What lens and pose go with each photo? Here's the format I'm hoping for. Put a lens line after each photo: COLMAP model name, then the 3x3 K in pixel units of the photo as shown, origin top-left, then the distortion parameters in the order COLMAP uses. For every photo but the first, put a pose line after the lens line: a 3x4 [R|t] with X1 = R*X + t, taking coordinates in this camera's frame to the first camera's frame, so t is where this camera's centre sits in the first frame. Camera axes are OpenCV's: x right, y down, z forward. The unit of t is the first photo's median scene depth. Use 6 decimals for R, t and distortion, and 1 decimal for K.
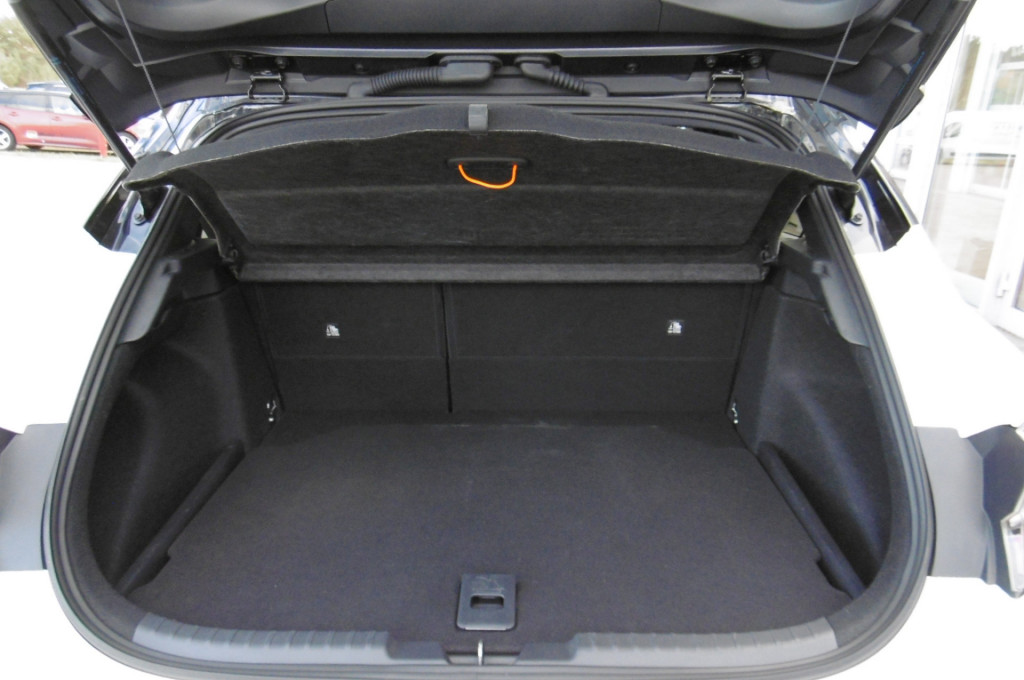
lens RADIAL K [[730.3, 0, 512.0], [0, 730.3, 340.0], [0, 0, 1]] dist [-0.038068, 0.049889]
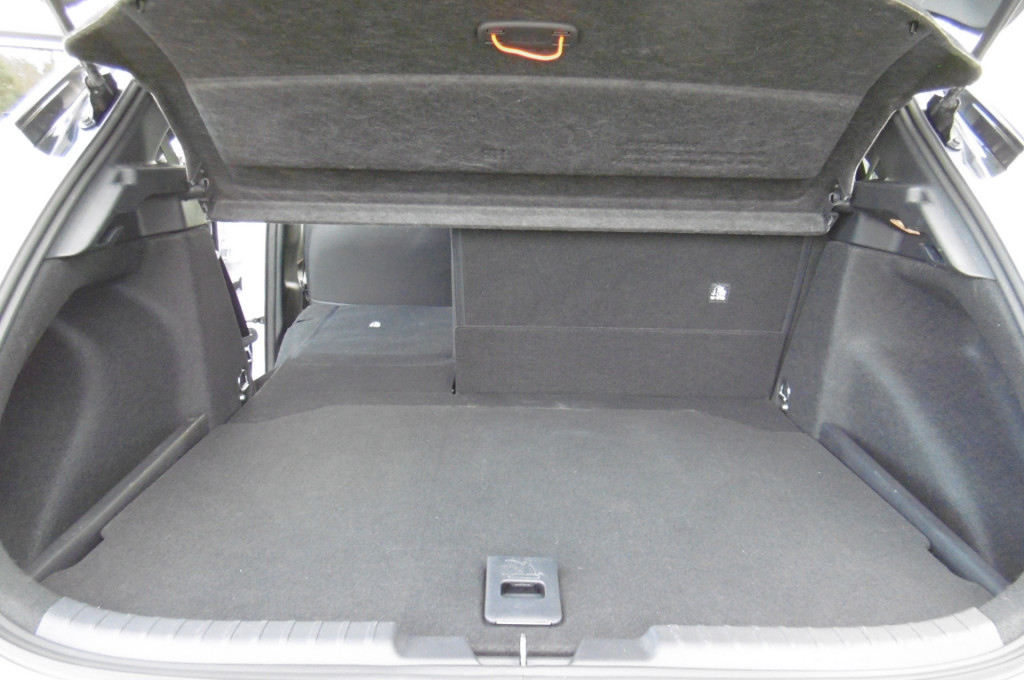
lens RADIAL K [[732.8, 0, 512.0], [0, 732.8, 340.0], [0, 0, 1]] dist [-0.002318, -0.002854]
pose [[0.999481, 0.014805, 0.028618, -0.062375], [-0.013057, 0.998092, -0.060344, 0.128831], [-0.029457, 0.059939, 0.997767, 0.195797]]
